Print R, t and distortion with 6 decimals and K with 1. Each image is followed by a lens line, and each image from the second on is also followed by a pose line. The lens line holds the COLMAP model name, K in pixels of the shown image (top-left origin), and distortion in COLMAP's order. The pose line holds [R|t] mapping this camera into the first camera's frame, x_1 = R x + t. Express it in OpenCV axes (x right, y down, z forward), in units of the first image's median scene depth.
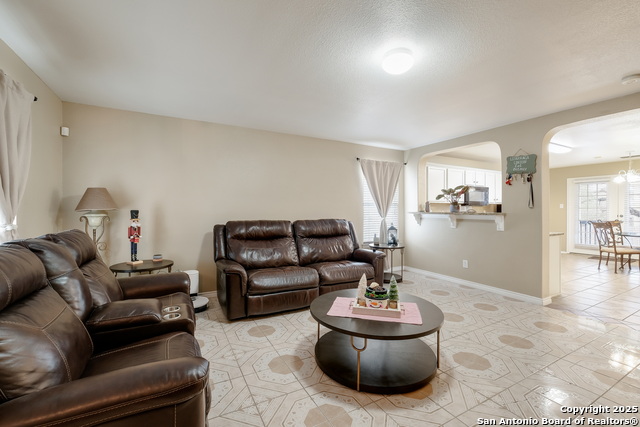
lens RADIAL K [[275.5, 0, 320.3], [0, 275.5, 212.0], [0, 0, 1]] dist [0.001023, -0.001001]
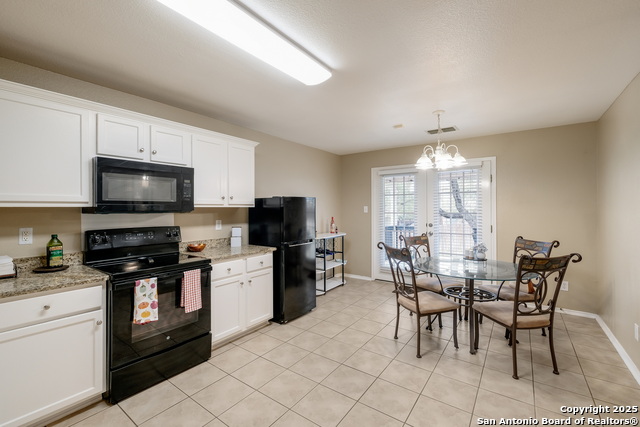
lens RADIAL K [[275.5, 0, 320.0], [0, 275.5, 208.8], [0, 0, 1]] dist [0.001023, -0.001001]
pose [[0.907917, -0.004335, 0.419128, 0.525097], [0.005830, 0.999980, -0.002287, -0.022983], [-0.419110, 0.004520, 0.907924, 0.465644]]
